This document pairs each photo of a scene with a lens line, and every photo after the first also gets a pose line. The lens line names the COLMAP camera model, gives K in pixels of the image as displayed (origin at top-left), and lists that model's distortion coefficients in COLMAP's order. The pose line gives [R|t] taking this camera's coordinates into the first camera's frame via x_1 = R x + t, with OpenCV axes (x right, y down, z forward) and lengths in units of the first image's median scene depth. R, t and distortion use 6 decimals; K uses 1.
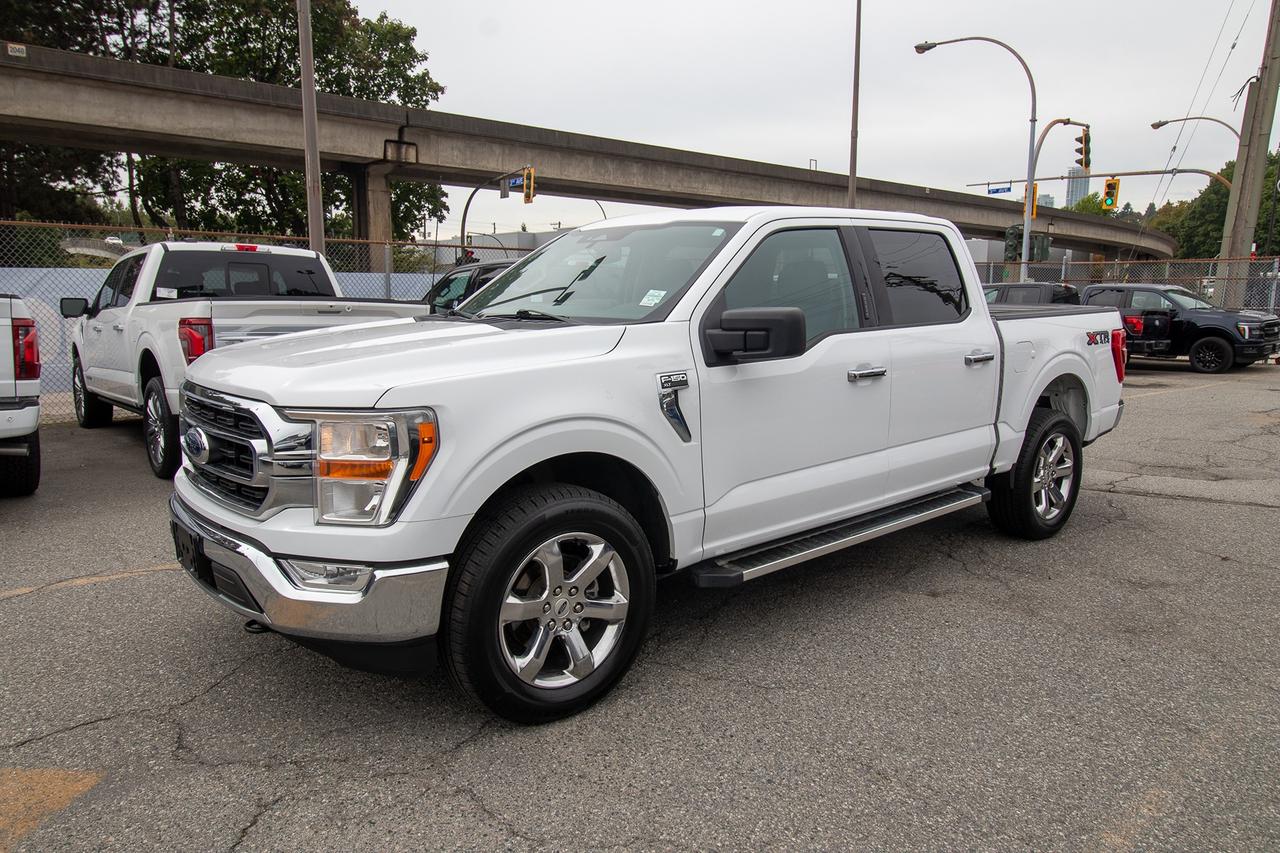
lens RADIAL K [[852.5, 0, 640.0], [0, 852.5, 426.5], [0, 0, 1]] dist [0.011690, -0.009728]
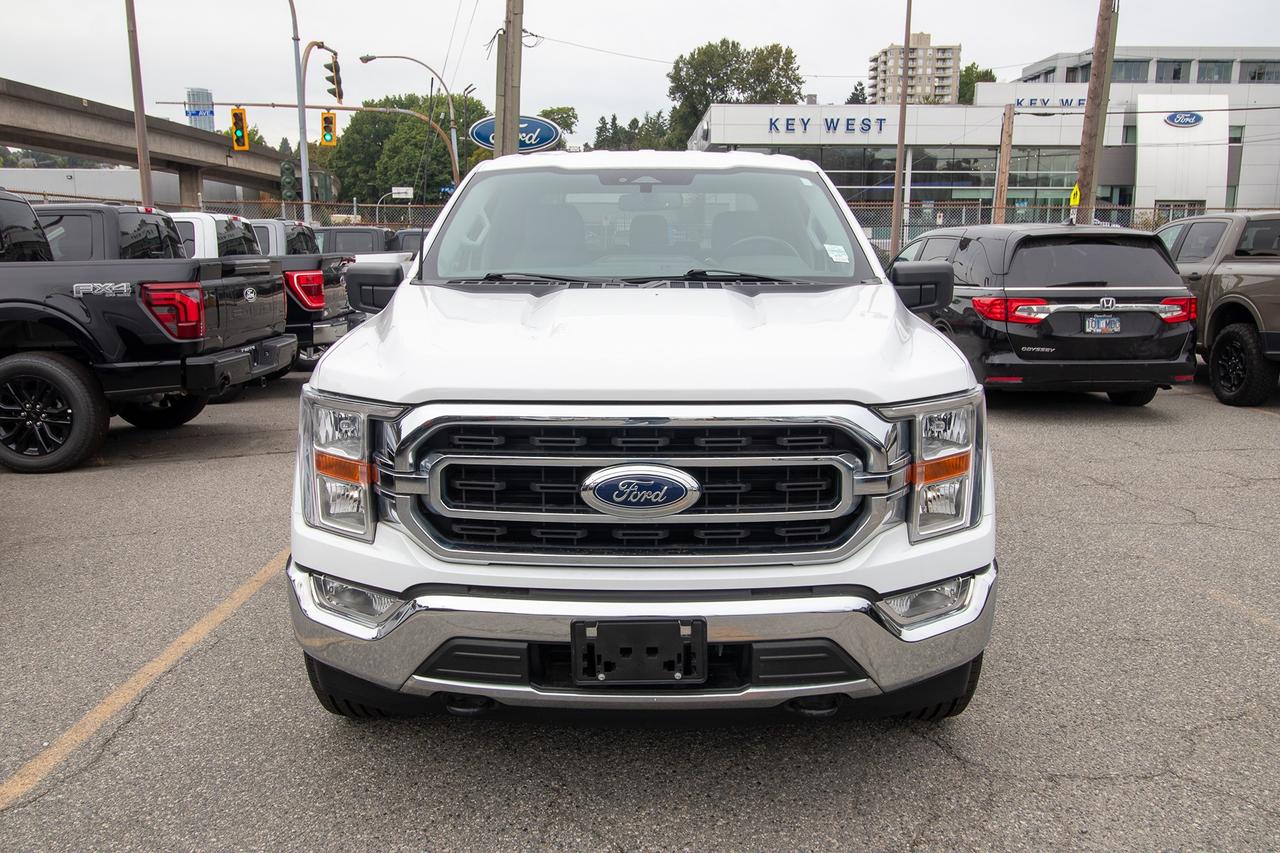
lens RADIAL K [[1003.3, 0, 646.9], [0, 1003.3, 434.2], [0, 0, 1]] dist [0.015999, -0.007713]
pose [[0.656292, -0.145348, 0.740375, -0.115783], [0.116099, 0.989037, 0.091251, -0.009706], [-0.745522, 0.026070, 0.665971, 0.052426]]
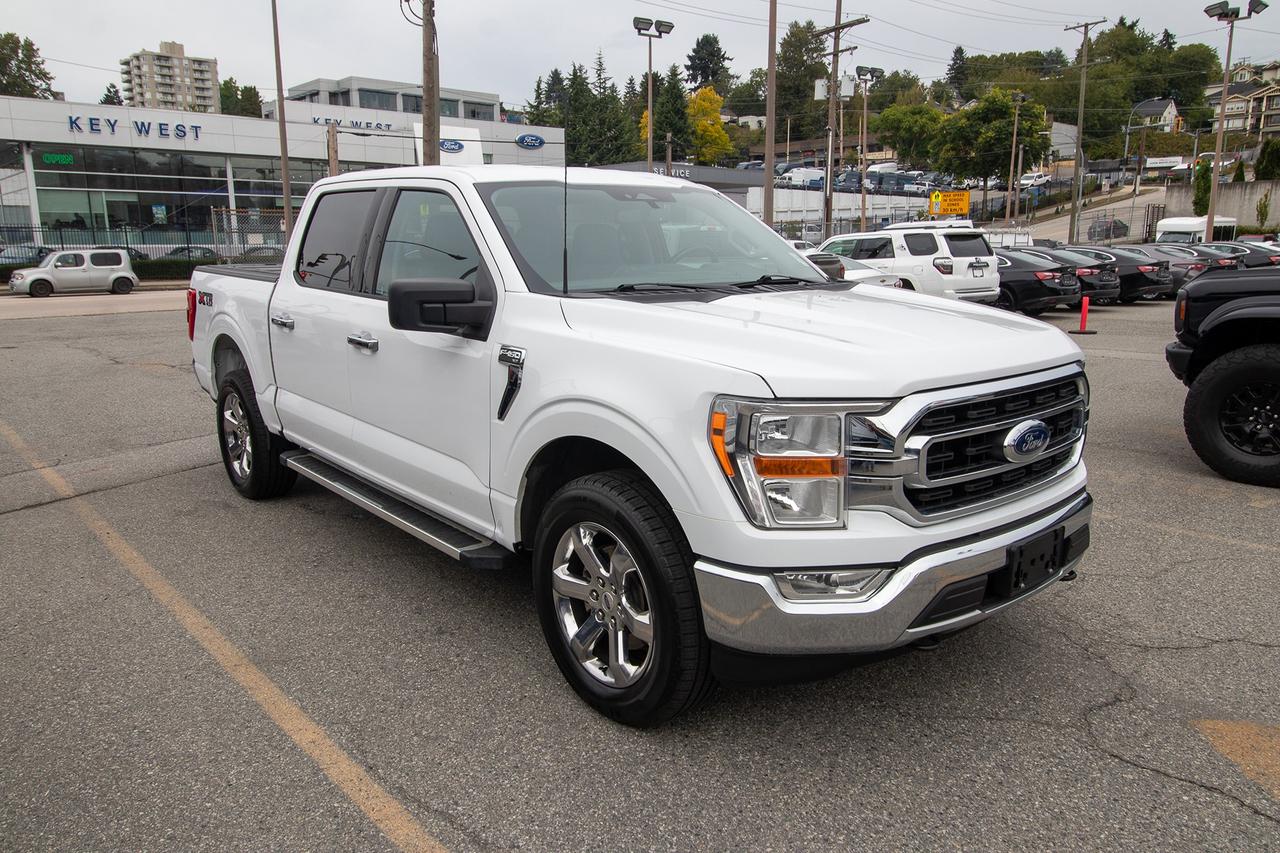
lens RADIAL K [[908.6, 0, 640.0], [0, 908.6, 426.5], [0, 0, 1]] dist [0.004074, -0.001568]
pose [[0.007427, -0.200800, 0.979604, -0.153314], [0.157443, 0.967647, 0.197155, -0.025511], [-0.987500, 0.152767, 0.038802, 0.146098]]
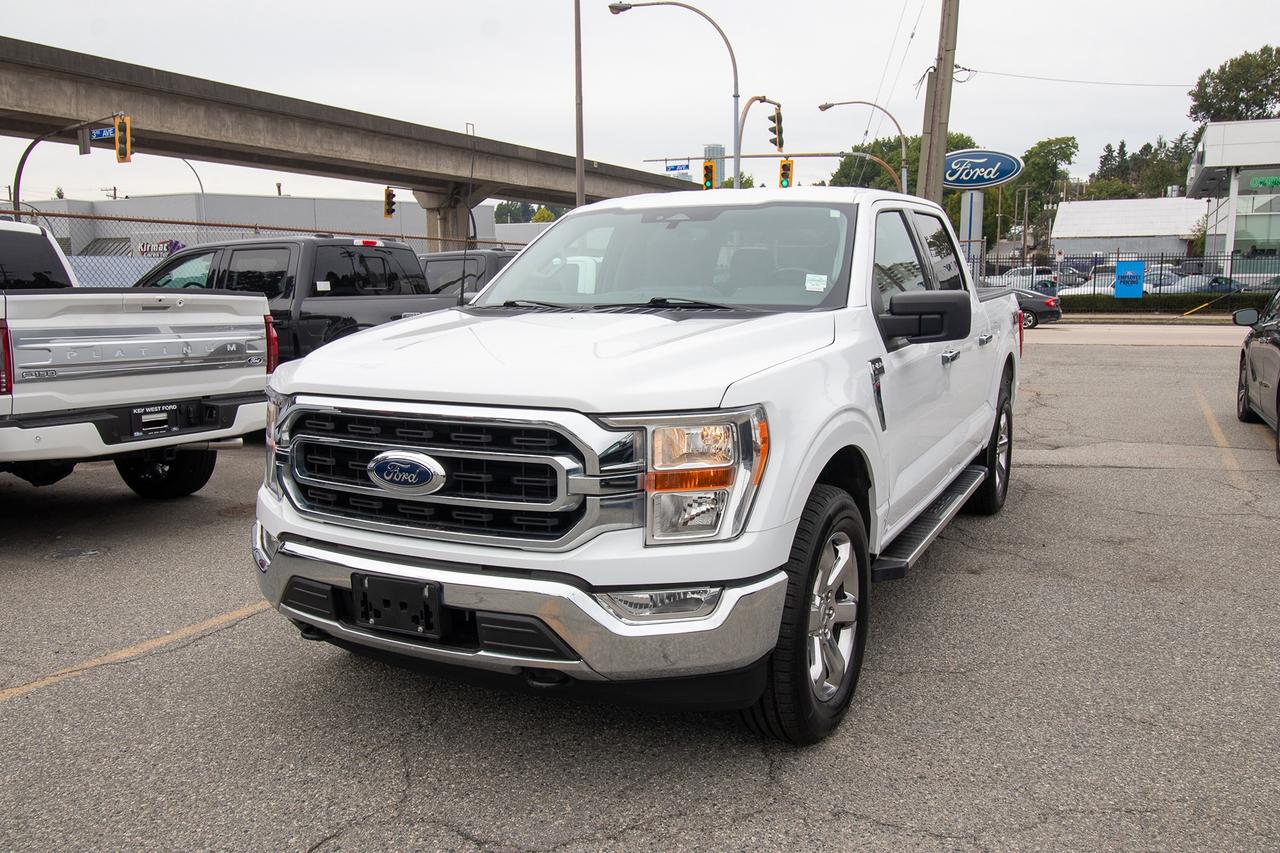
lens RADIAL K [[1003.3, 0, 646.9], [0, 1003.3, 434.2], [0, 0, 1]] dist [0.015999, -0.007713]
pose [[0.924461, -0.066148, 0.375495, -0.071021], [0.066988, 0.997695, 0.010834, -0.000983], [-0.375346, 0.015138, 0.926761, 0.005275]]
